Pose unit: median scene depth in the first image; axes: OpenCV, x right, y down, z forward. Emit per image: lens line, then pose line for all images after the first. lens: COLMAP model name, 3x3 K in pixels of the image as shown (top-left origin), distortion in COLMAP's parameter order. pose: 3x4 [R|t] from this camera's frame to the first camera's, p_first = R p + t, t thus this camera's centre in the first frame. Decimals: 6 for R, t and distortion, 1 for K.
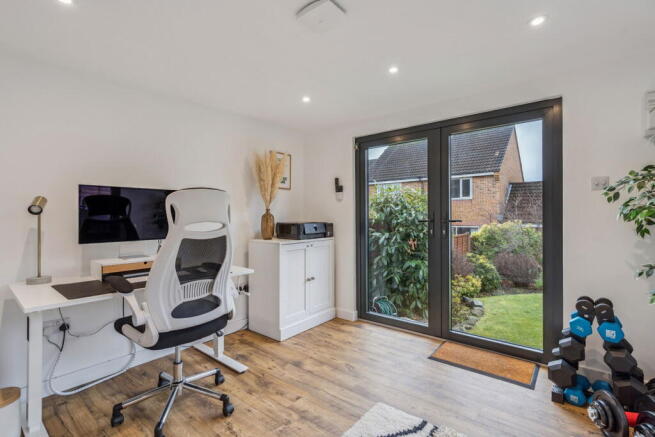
lens RADIAL K [[306.2, 0, 327.0], [0, 306.2, 217.2], [0, 0, 1]] dist [-0.001026, 0.000570]
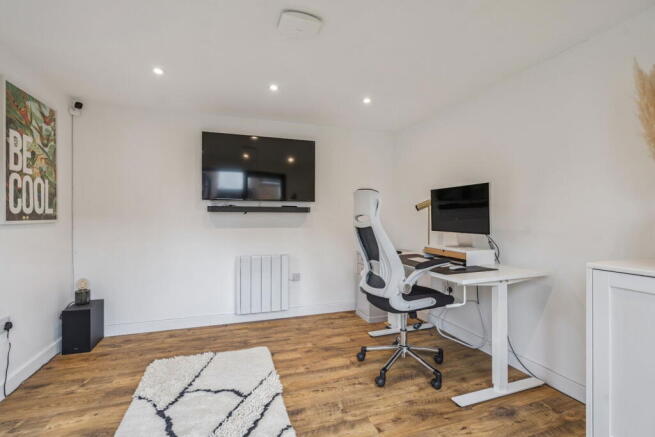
lens RADIAL K [[306.2, 0, 327.3], [0, 306.2, 215.9], [0, 0, 1]] dist [-0.001026, 0.000570]
pose [[-0.533555, -0.001526, -0.845764, 0.508690], [-0.003253, 0.999995, 0.000248, 0.013156], [0.845759, 0.002884, -0.533557, 0.993019]]
